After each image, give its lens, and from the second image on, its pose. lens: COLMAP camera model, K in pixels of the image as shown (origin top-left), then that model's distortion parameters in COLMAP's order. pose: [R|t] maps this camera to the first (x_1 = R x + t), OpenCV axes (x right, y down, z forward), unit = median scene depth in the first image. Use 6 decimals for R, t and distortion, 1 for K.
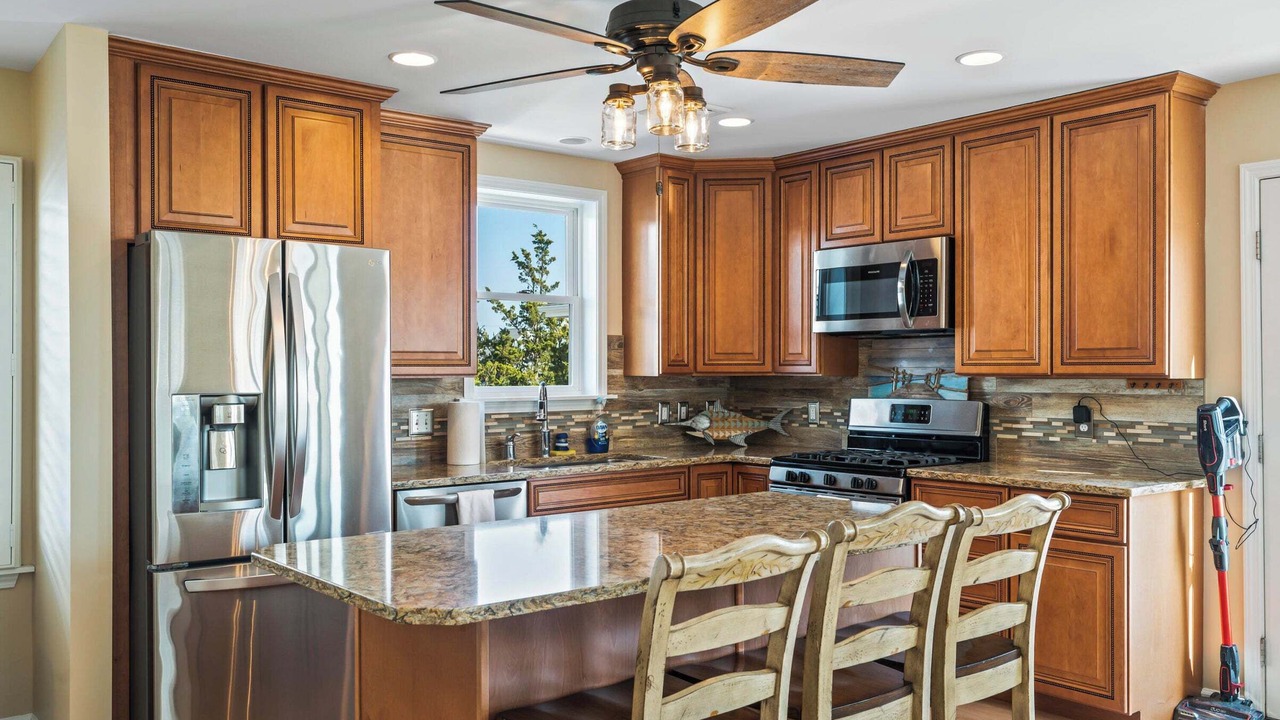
lens RADIAL K [[1029.5, 0, 640.0], [0, 1029.5, 360.0], [0, 0, 1]] dist [0.003042, 0.001757]
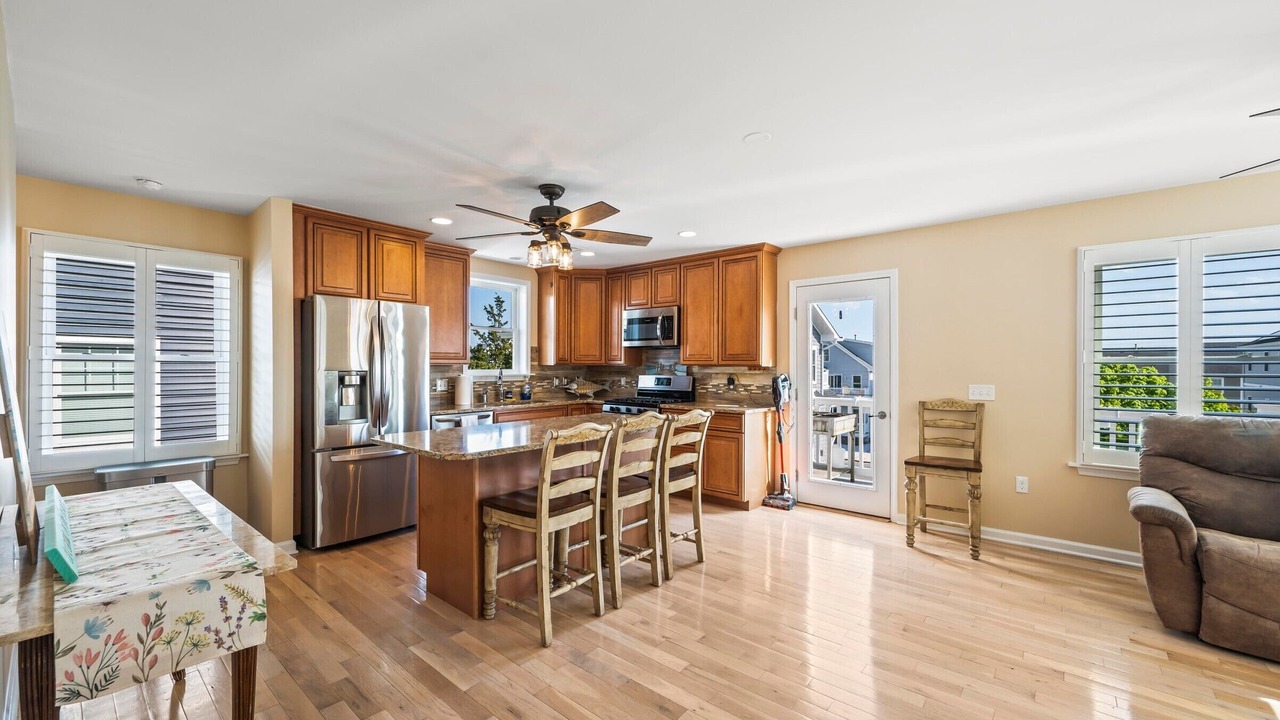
lens RADIAL K [[505.8, 0, 640.3], [0, 505.8, 365.0], [0, 0, 1]] dist [0.001013, -0.000001]
pose [[0.984065, 0.005547, 0.177725, 0.009401], [-0.007019, 0.999946, 0.007654, 0.007457], [-0.177673, -0.008779, 0.984050, -0.144103]]
